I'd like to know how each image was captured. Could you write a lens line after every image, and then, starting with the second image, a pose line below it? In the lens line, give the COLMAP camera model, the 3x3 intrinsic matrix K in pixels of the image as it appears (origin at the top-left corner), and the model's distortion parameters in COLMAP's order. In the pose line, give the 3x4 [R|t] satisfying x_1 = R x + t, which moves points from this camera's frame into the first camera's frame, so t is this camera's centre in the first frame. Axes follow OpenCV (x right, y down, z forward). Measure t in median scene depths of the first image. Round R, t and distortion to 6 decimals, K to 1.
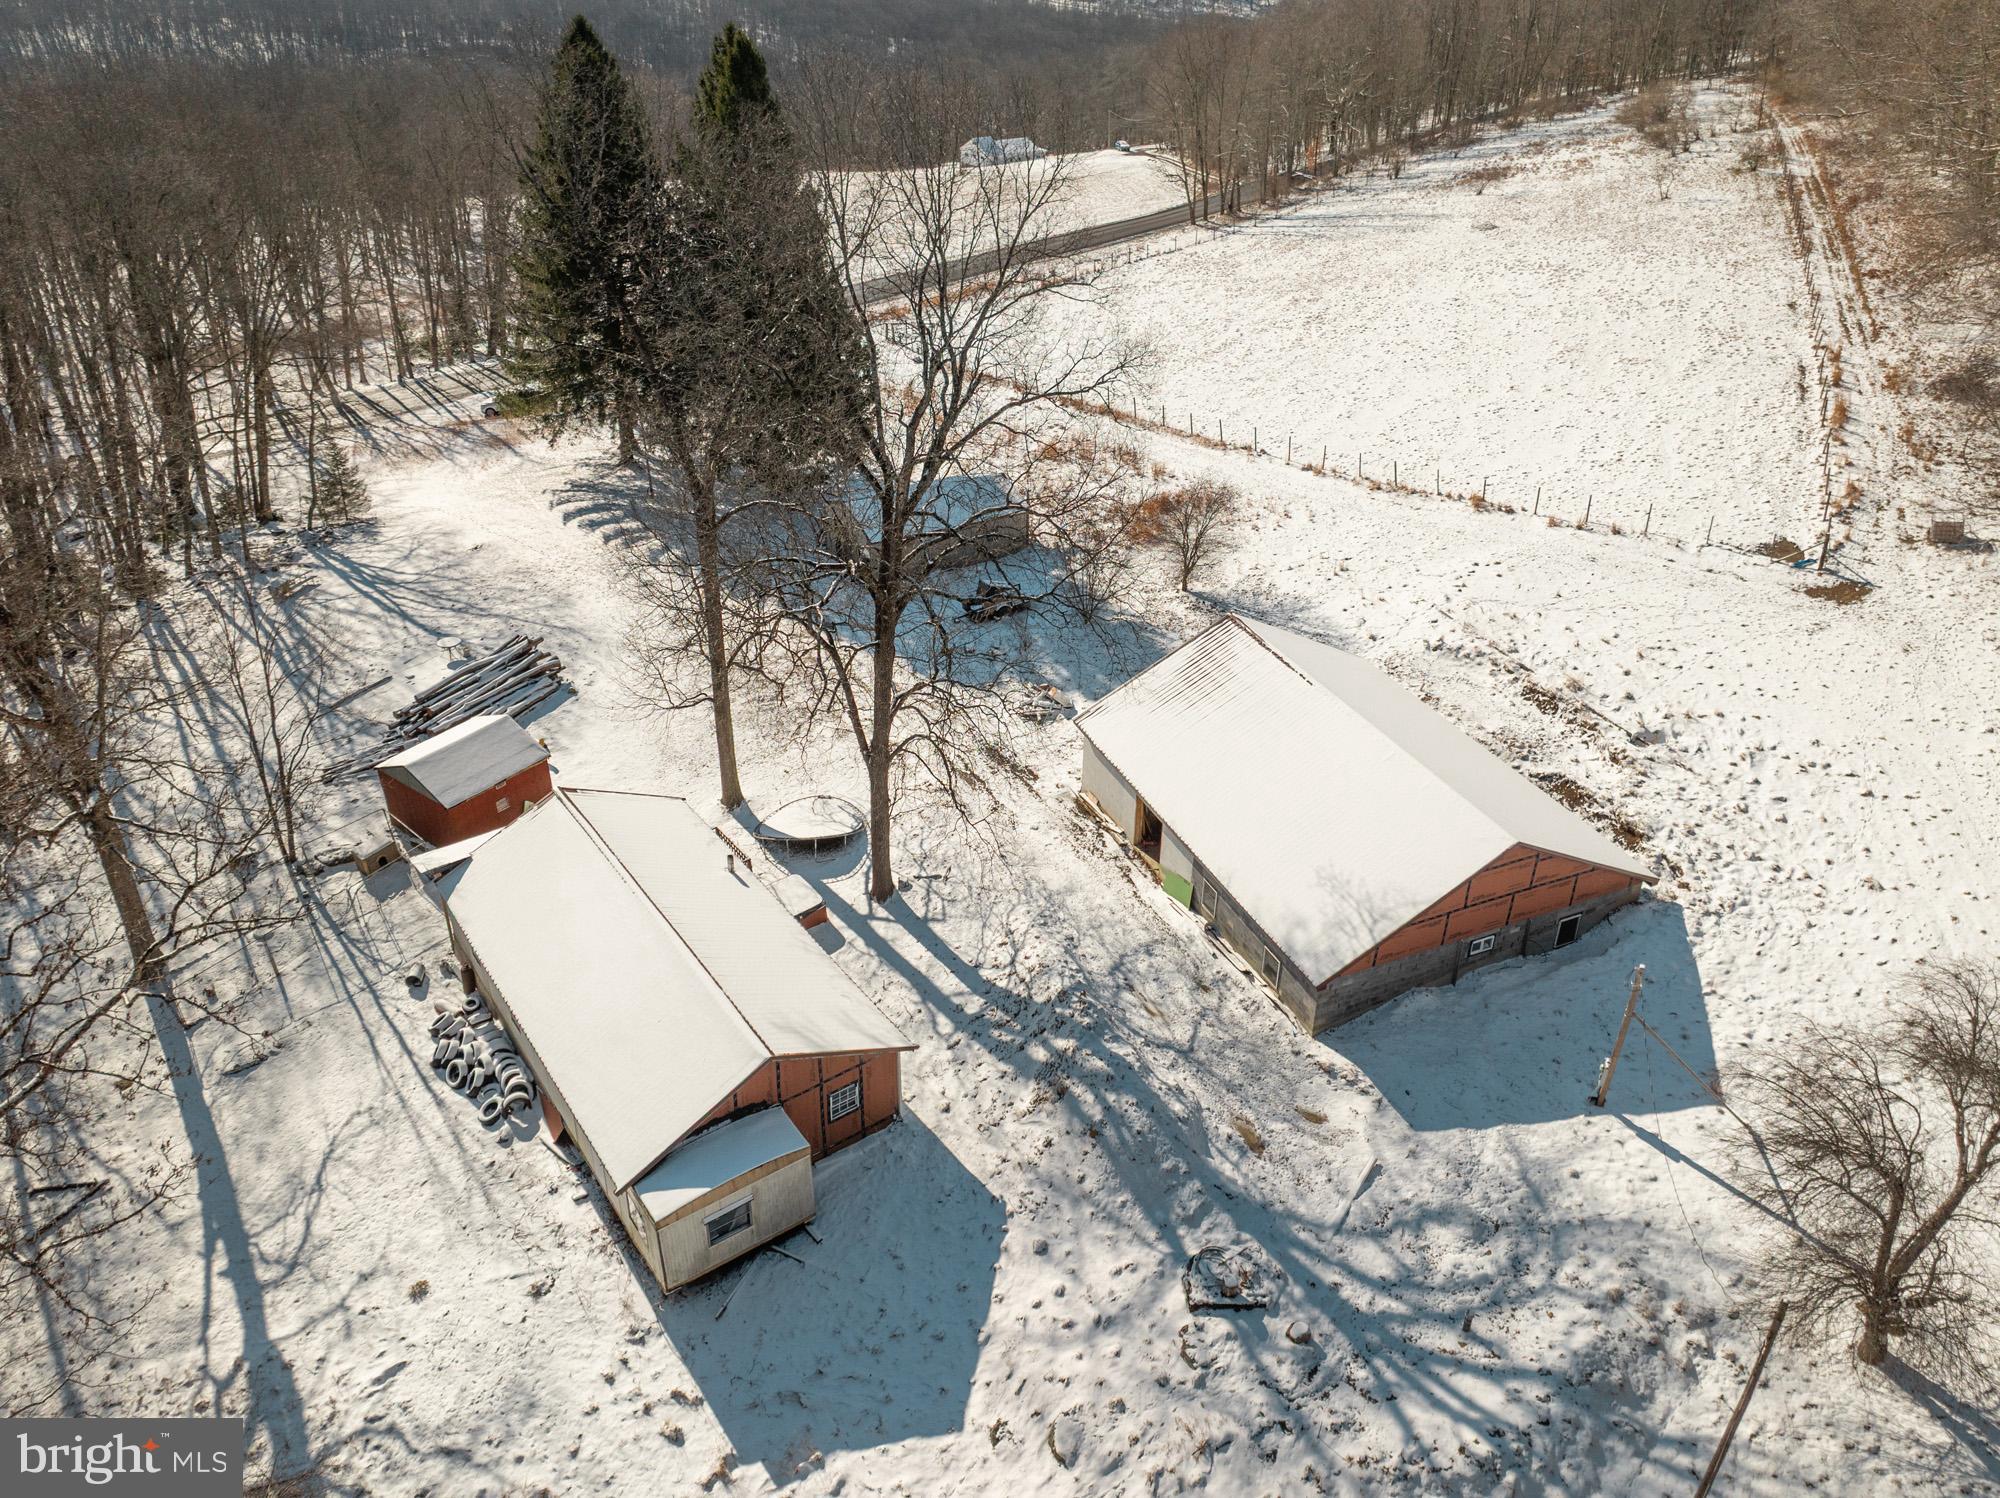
lens RADIAL K [[1381.7, 0, 1000.0], [0, 1381.7, 749.0], [0, 0, 1]] dist [-0.041961, 0.002215]
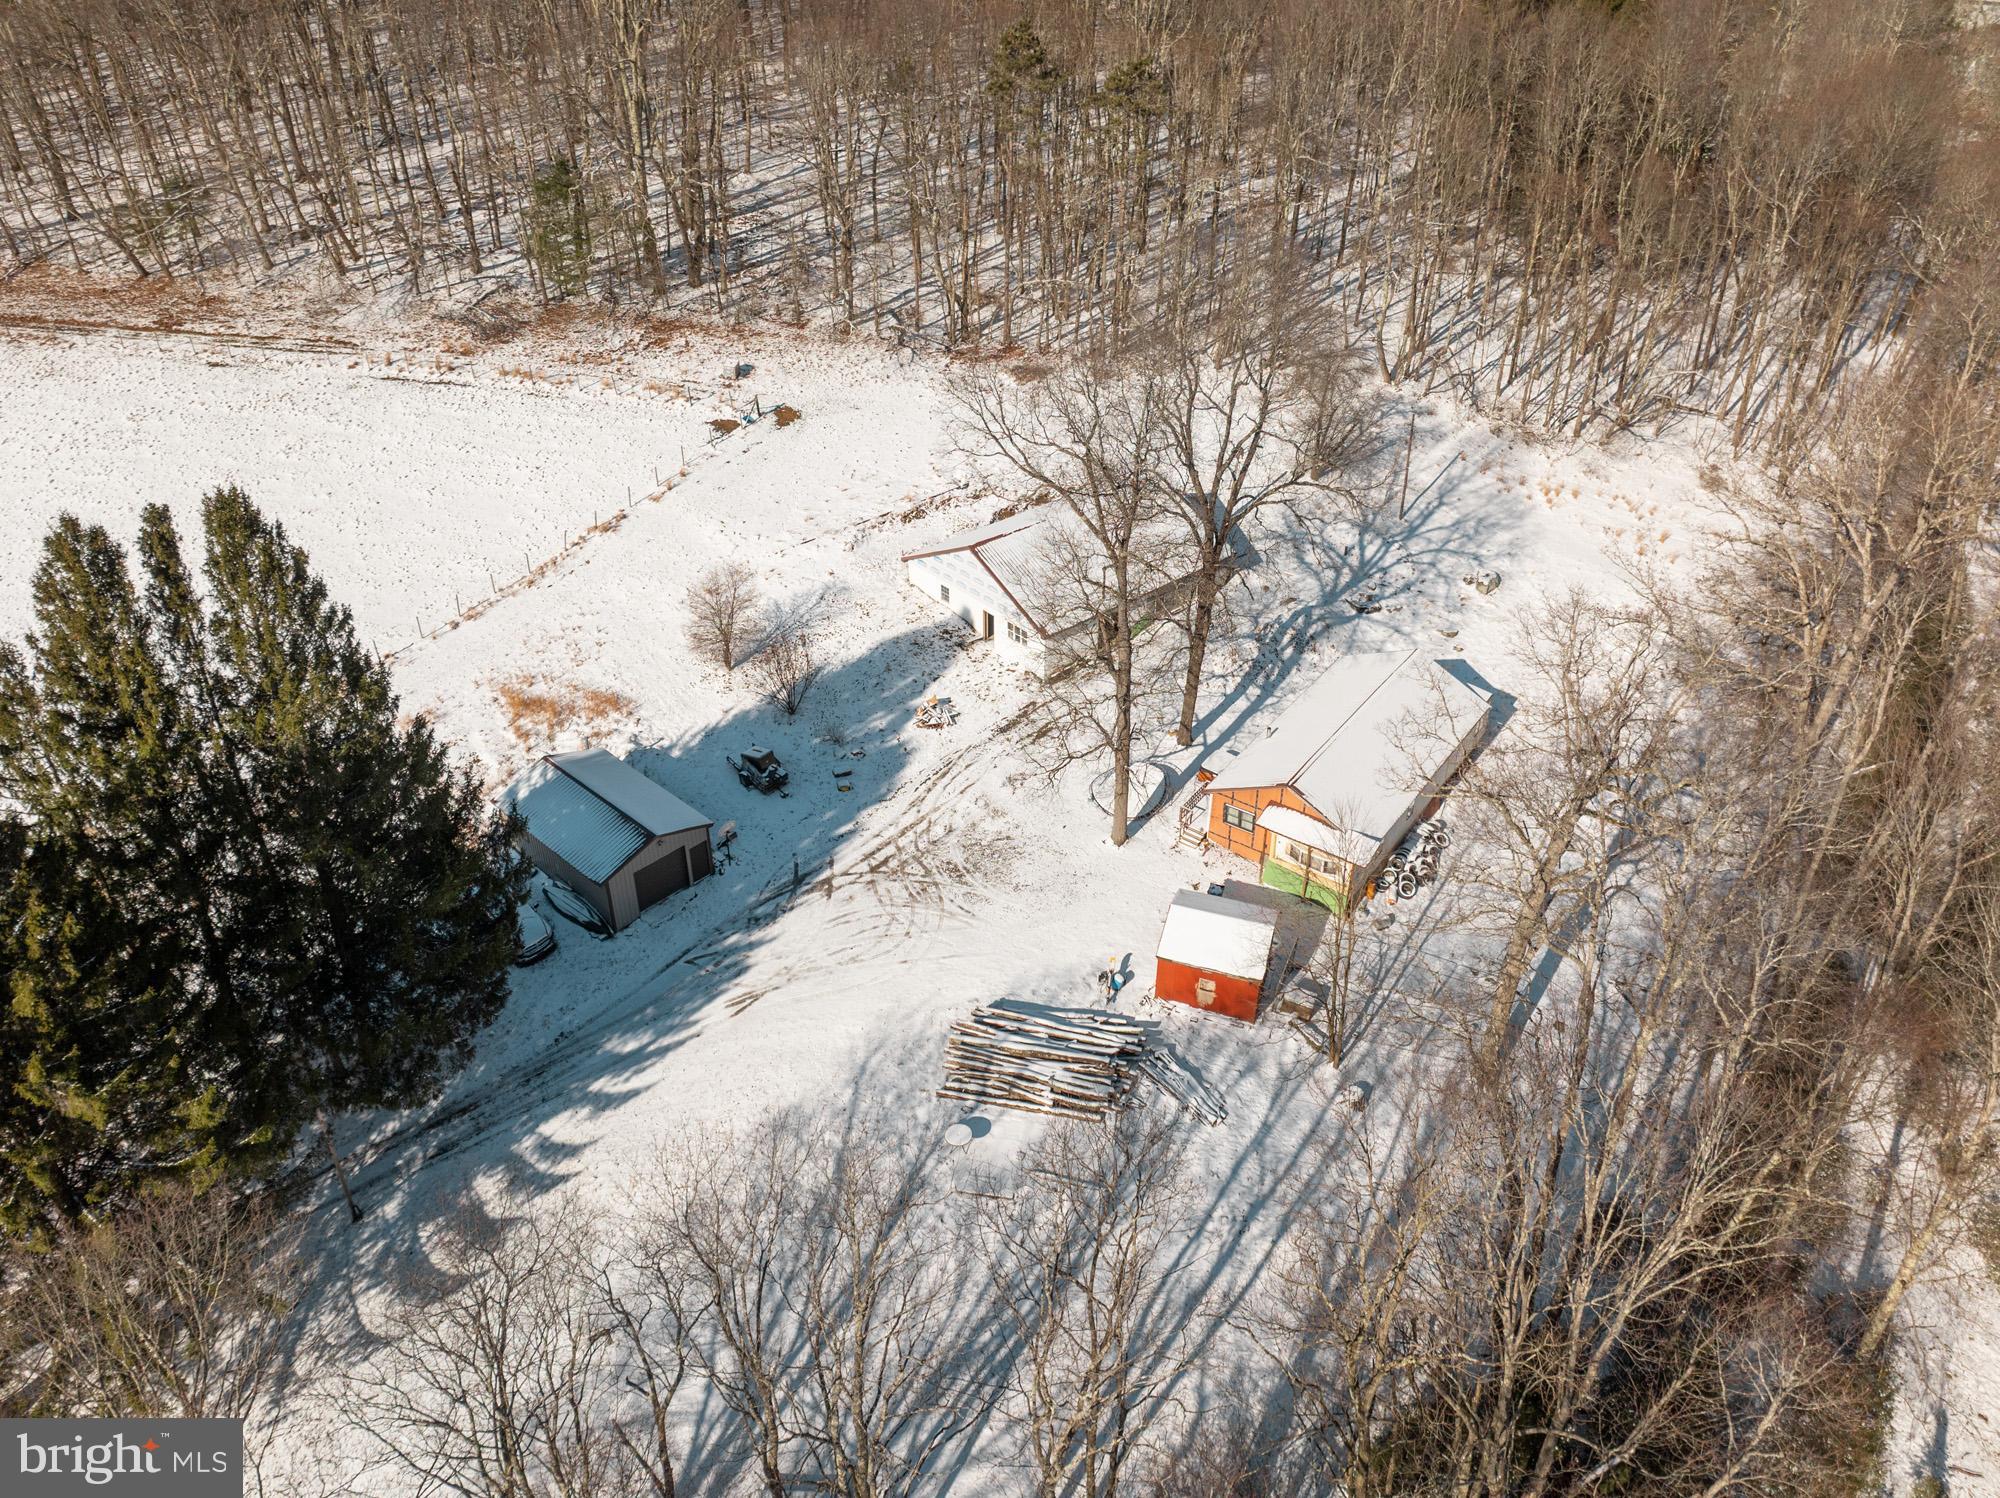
lens RADIAL K [[1381.7, 0, 1000.0], [0, 1381.7, 749.0], [0, 0, 1]] dist [-0.041961, 0.002215]
pose [[-0.304157, -0.556185, 0.773400, -1.320372], [0.493237, 0.602621, 0.627347, -1.041284], [-0.814988, 0.572282, 0.091039, 1.099668]]
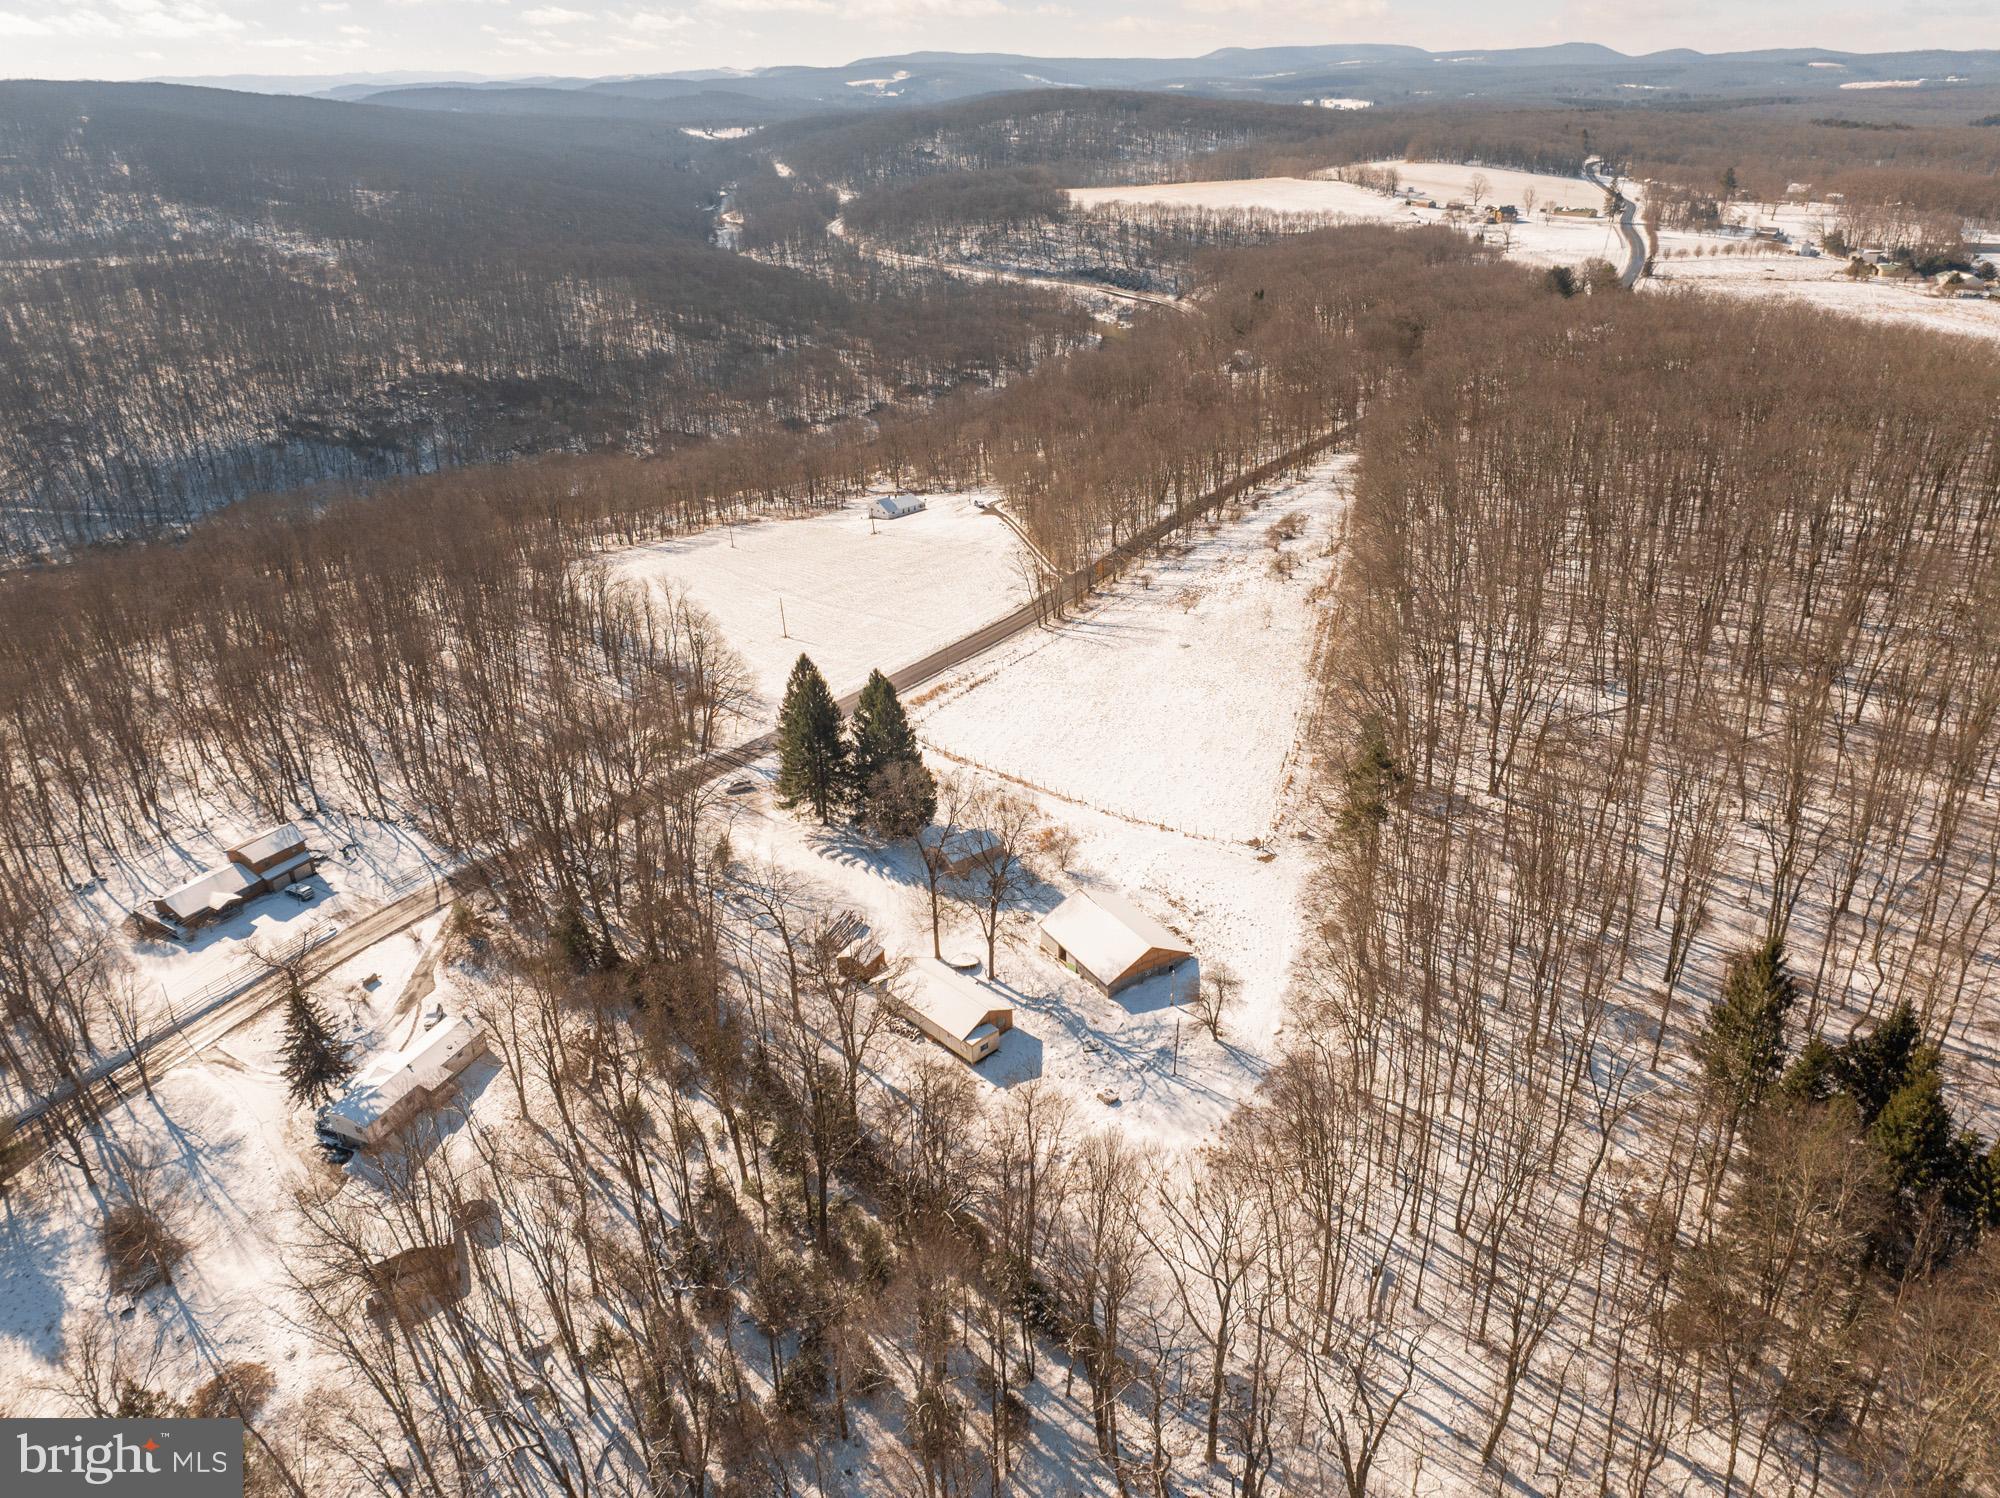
lens RADIAL K [[1381.7, 0, 1000.0], [0, 1381.7, 749.0], [0, 0, 1]] dist [-0.041961, 0.002215]
pose [[0.991020, -0.080936, 0.106434, -0.423153], [0.091527, 0.990898, -0.098709, -0.137819], [-0.097476, 0.107564, 0.989408, -2.796622]]
